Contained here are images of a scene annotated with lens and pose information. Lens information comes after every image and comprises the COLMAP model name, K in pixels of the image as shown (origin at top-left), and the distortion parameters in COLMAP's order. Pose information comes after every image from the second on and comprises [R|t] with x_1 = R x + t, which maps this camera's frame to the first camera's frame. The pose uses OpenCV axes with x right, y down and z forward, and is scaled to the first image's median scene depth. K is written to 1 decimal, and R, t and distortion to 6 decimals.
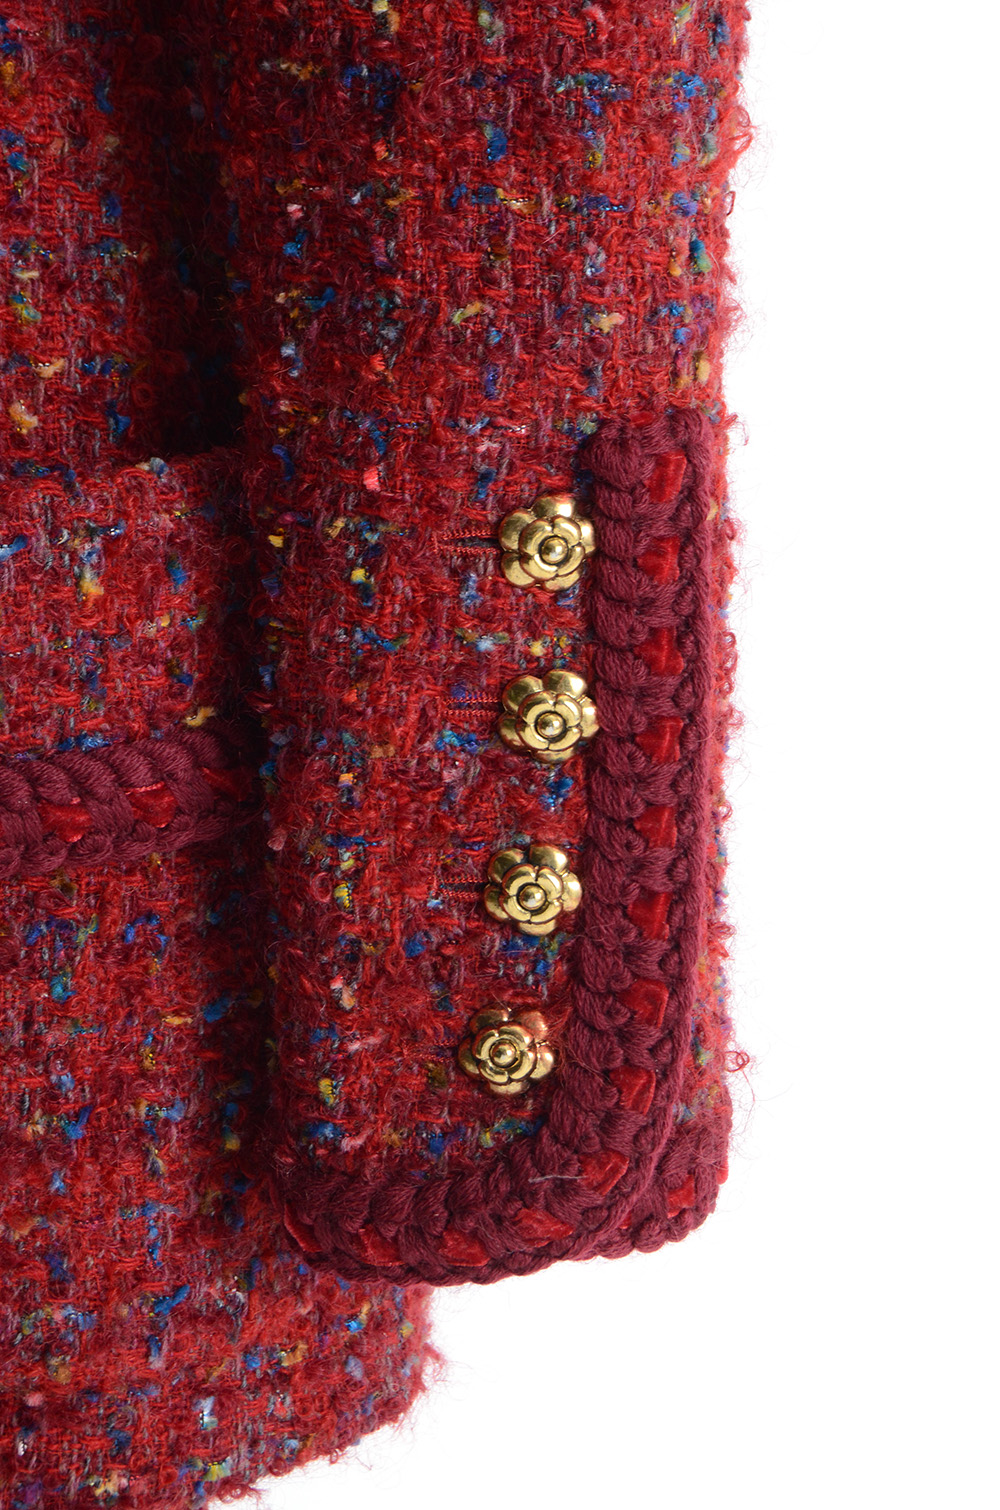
lens RADIAL K [[3384.0, 0, 500.0], [0, 3384.0, 755.0], [0, 0, 1]] dist [-0.023710, -0.049330]
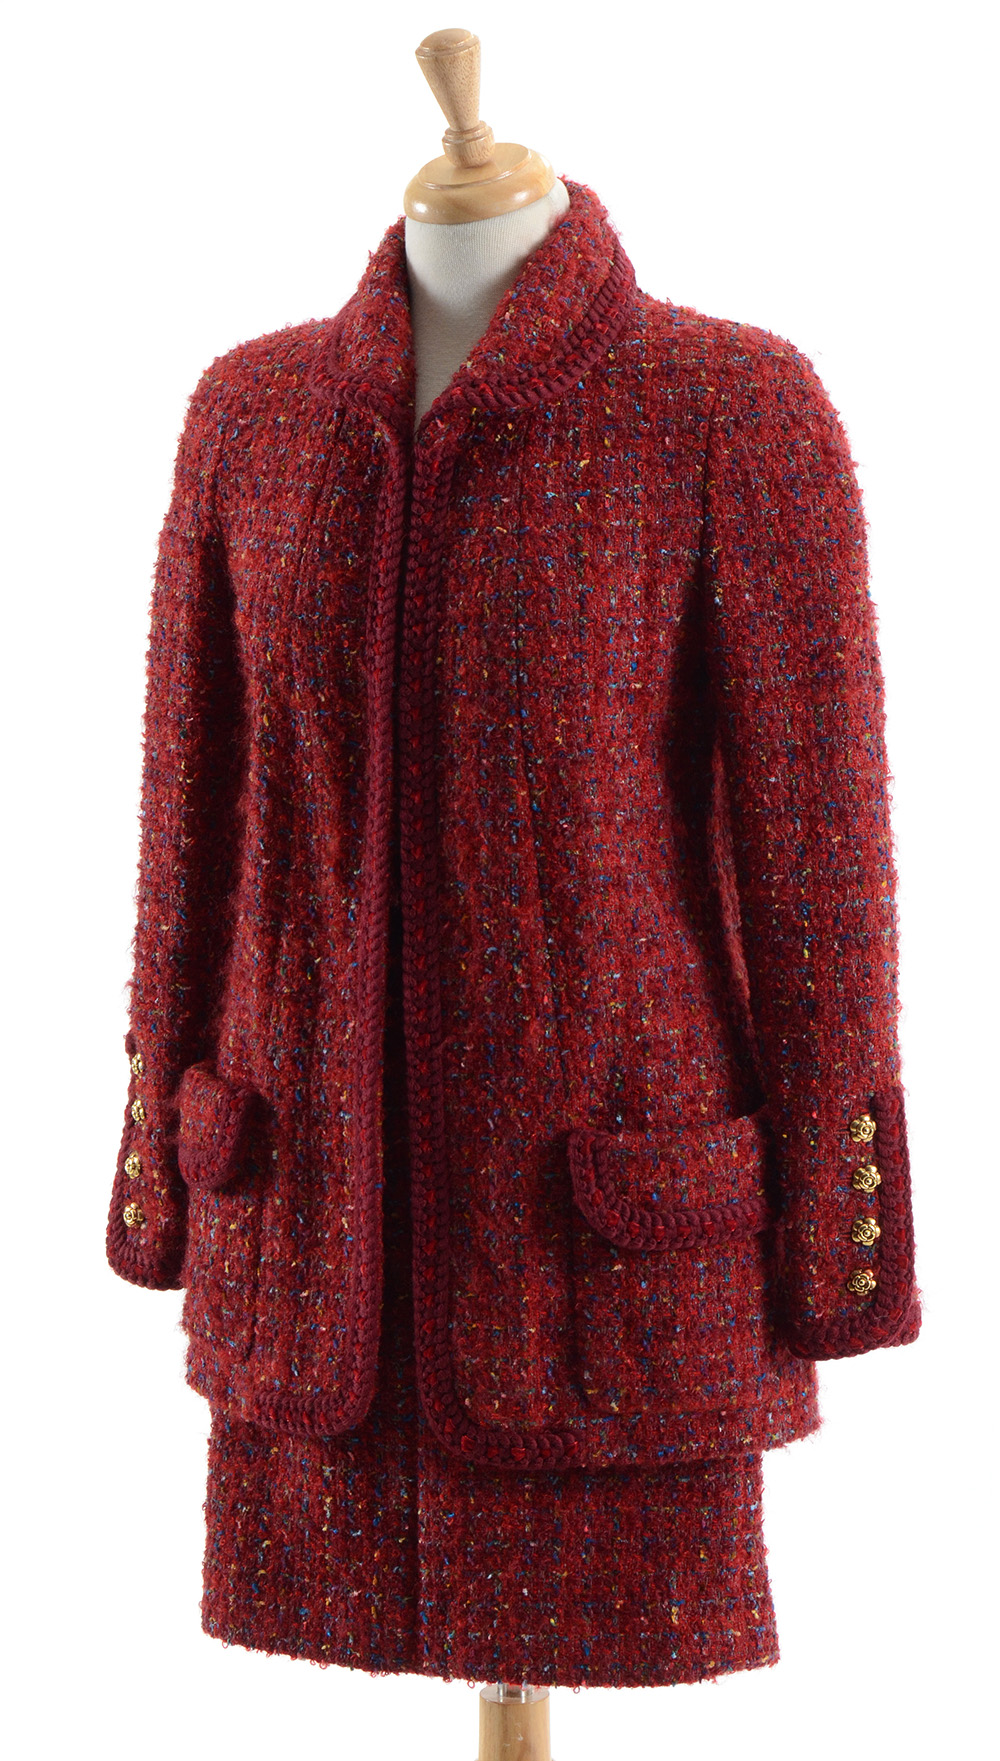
lens RADIAL K [[4754.3, 0, 500.0], [0, 4754.3, 880.5], [0, 0, 1]] dist [-0.001944, 0.052550]
pose [[0.984927, -0.088679, 0.148510, -1.027295], [0.112219, 0.980964, -0.158482, 0.408088], [-0.131629, 0.172759, 0.976129, -3.661814]]
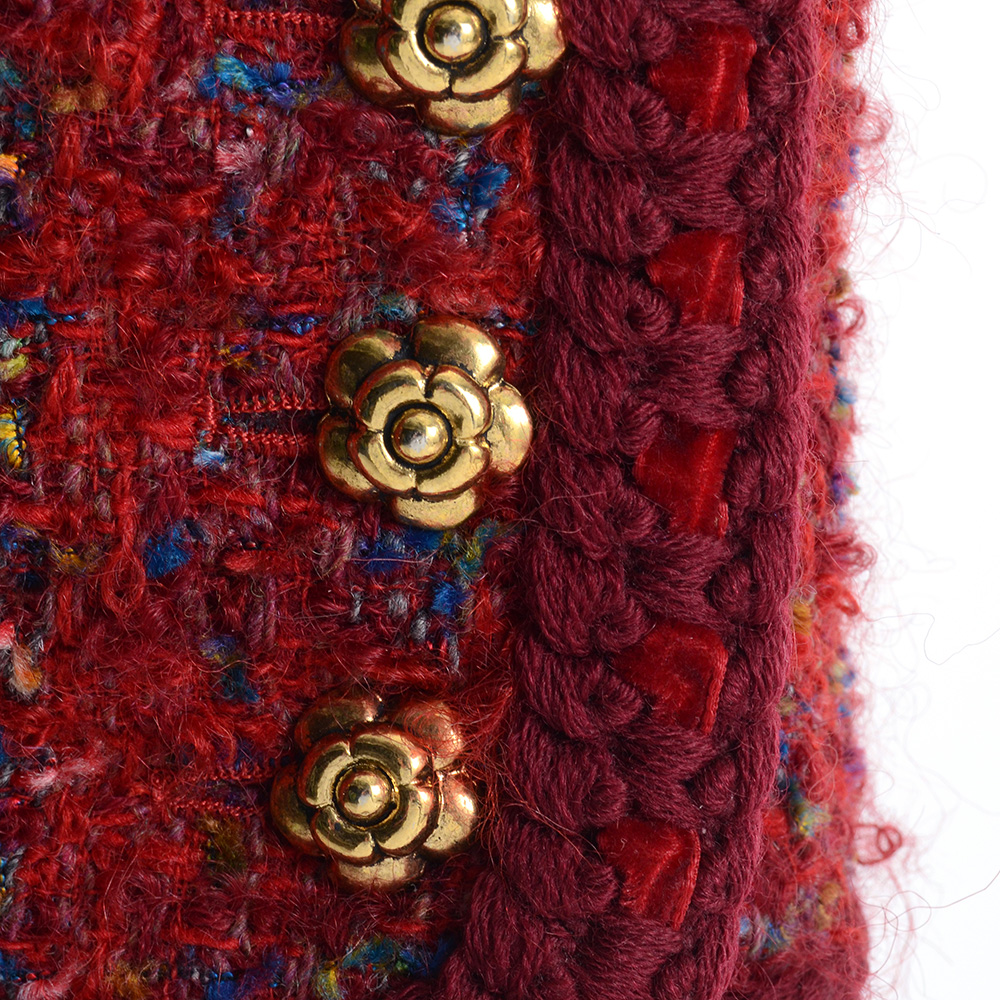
lens RADIAL K [[3363.4, 0, 500.0], [0, 3363.4, 500.0], [0, 0, 1]] dist [-0.068274, 0.677658]
pose [[0.999376, -0.002701, -0.035215, 0.035457], [0.000592, 0.998213, -0.059759, 0.076557], [0.035314, 0.059701, 0.997591, 0.553910]]
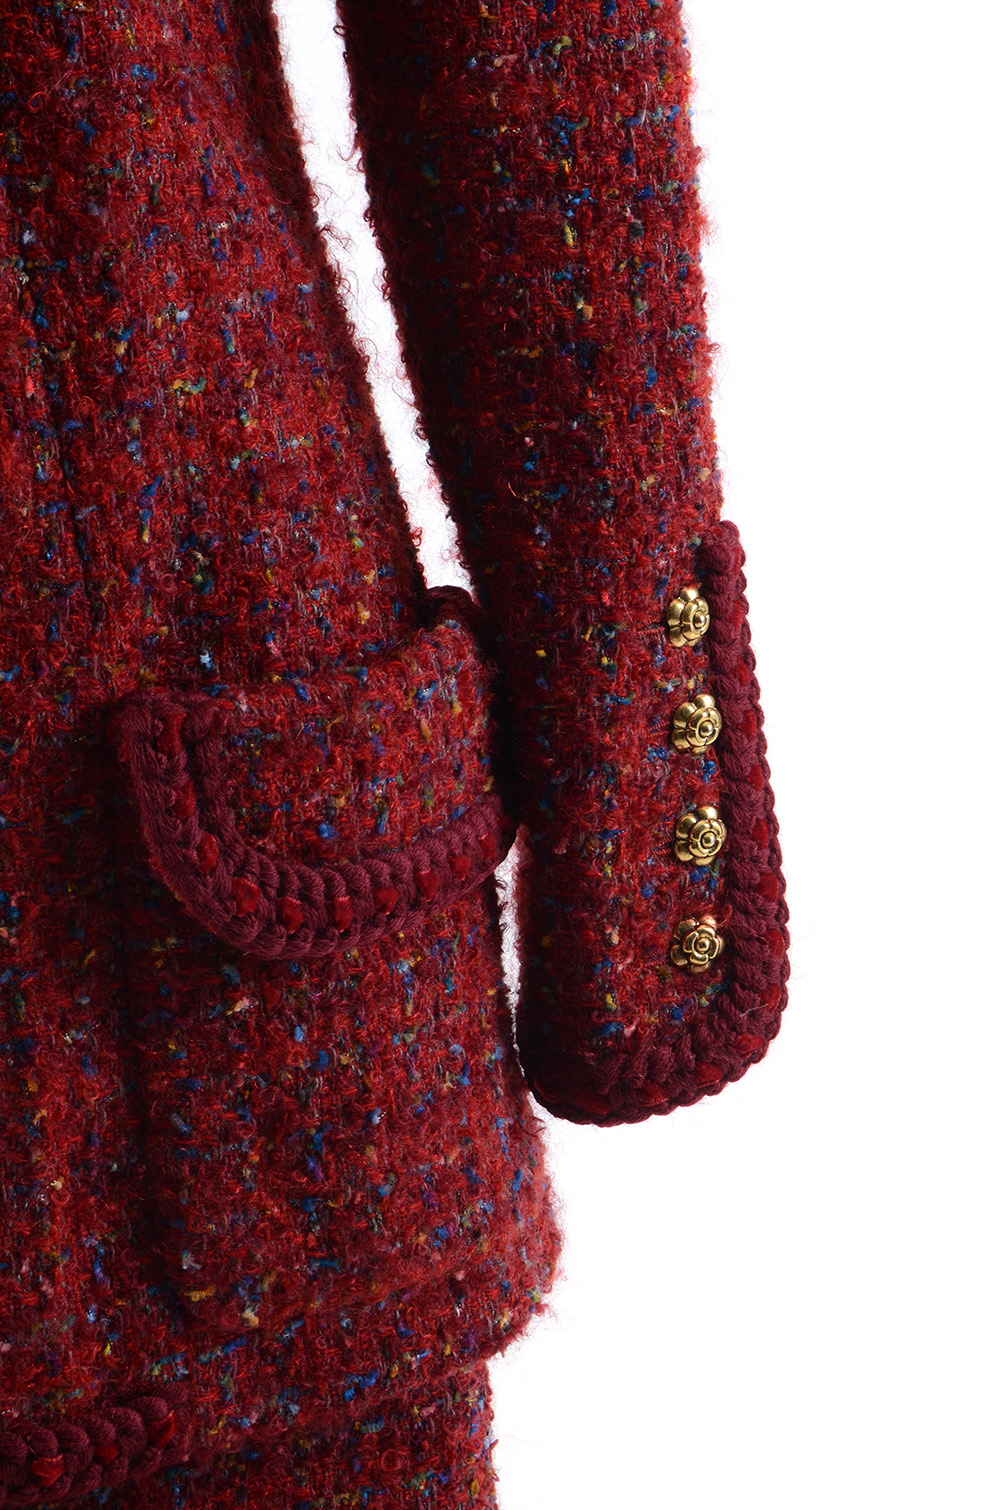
lens RADIAL K [[3176.2, 0, 500.5], [0, 3176.2, 781.5], [0, 0, 1]] dist [-0.035782, 0.247848]
pose [[0.791970, -0.233220, 0.564262, -0.895760], [0.264642, 0.963969, 0.026987, -0.049955], [-0.550225, 0.127954, 0.825155, -0.177741]]
